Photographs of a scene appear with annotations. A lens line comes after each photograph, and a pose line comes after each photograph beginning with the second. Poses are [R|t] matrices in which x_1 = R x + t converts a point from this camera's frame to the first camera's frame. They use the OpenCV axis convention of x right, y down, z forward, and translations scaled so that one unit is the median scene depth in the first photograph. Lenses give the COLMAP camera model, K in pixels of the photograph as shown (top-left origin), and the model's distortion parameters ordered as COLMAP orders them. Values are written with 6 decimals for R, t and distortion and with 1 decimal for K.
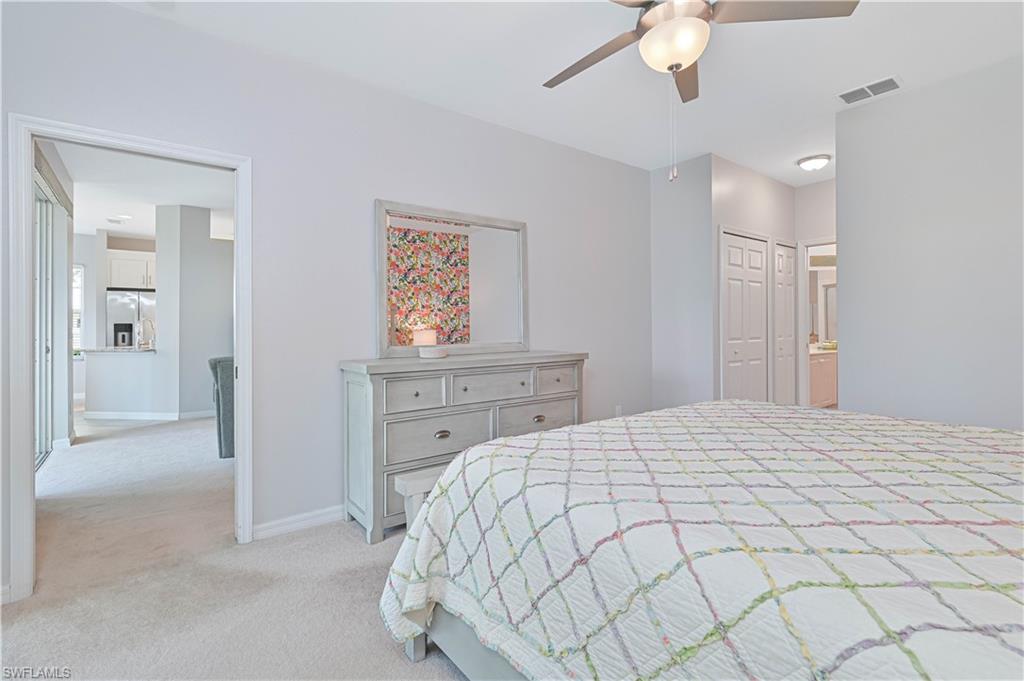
lens RADIAL K [[474.3, 0, 513.0], [0, 474.3, 335.0], [0, 0, 1]] dist [0.000333, 0.000385]
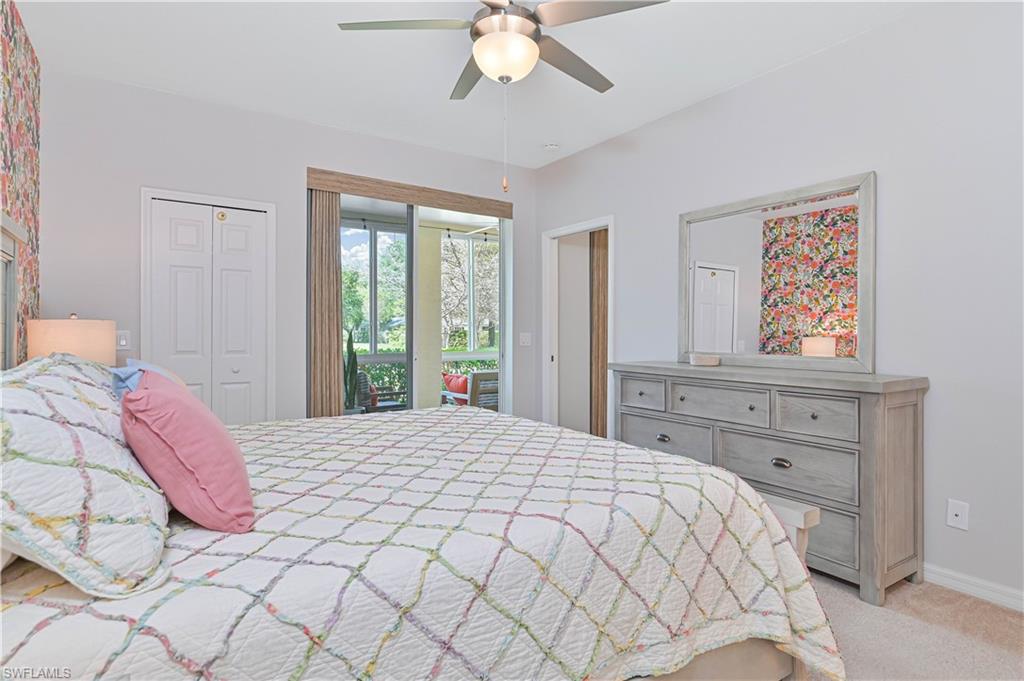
lens RADIAL K [[532.5, 0, 512.0], [0, 532.5, 340.5], [0, 0, 1]] dist [0.000146, -0.000009]
pose [[-0.062205, 0.024311, -0.997767, 0.823837], [-0.017393, 0.999525, 0.025439, -0.019912], [0.997912, 0.018937, -0.061752, 0.606506]]
